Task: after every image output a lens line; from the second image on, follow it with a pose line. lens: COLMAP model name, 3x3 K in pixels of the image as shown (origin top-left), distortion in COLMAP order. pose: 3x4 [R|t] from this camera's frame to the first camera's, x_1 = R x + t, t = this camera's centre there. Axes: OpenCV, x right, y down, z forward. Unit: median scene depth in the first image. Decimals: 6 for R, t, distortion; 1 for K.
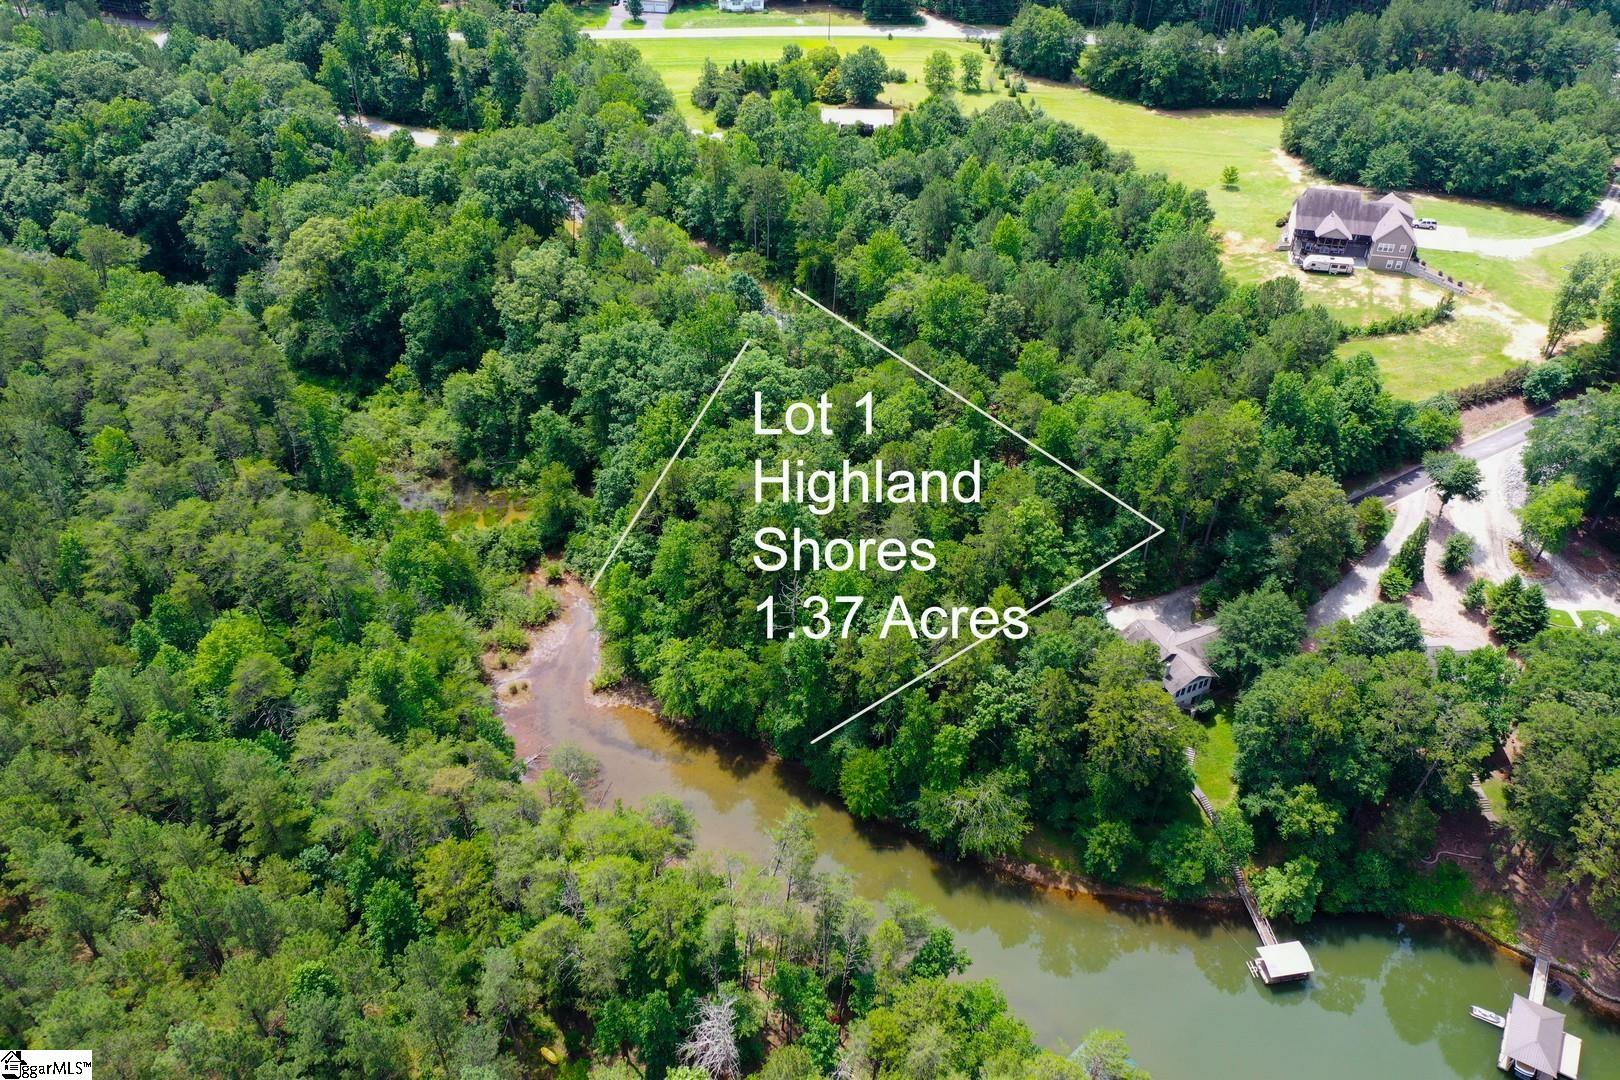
lens RADIAL K [[1261.6, 0, 810.0], [0, 1261.6, 540.0], [0, 0, 1]] dist [0.025035, -0.001203]
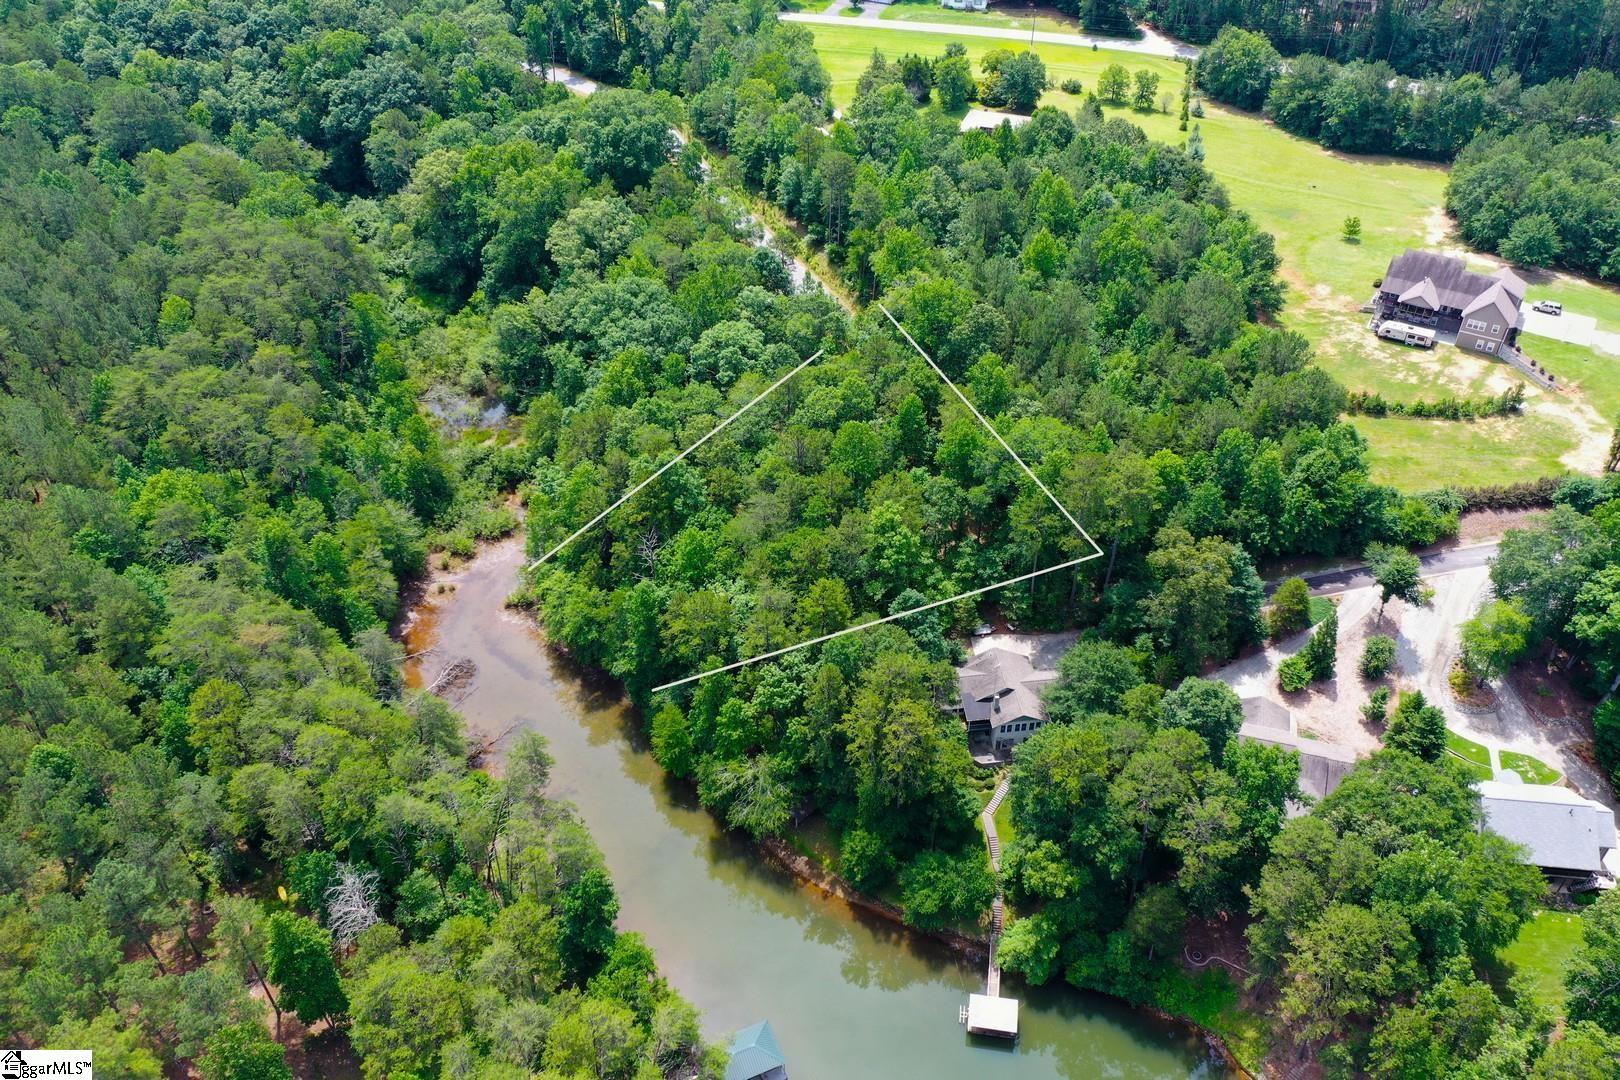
lens RADIAL K [[1261.6, 0, 810.0], [0, 1261.6, 540.0], [0, 0, 1]] dist [0.025035, -0.001203]
pose [[0.946898, 0.198085, -0.253273, 0.266280], [-0.198370, 0.979816, 0.024683, -0.010619], [0.253050, 0.026869, 0.967080, 0.018178]]
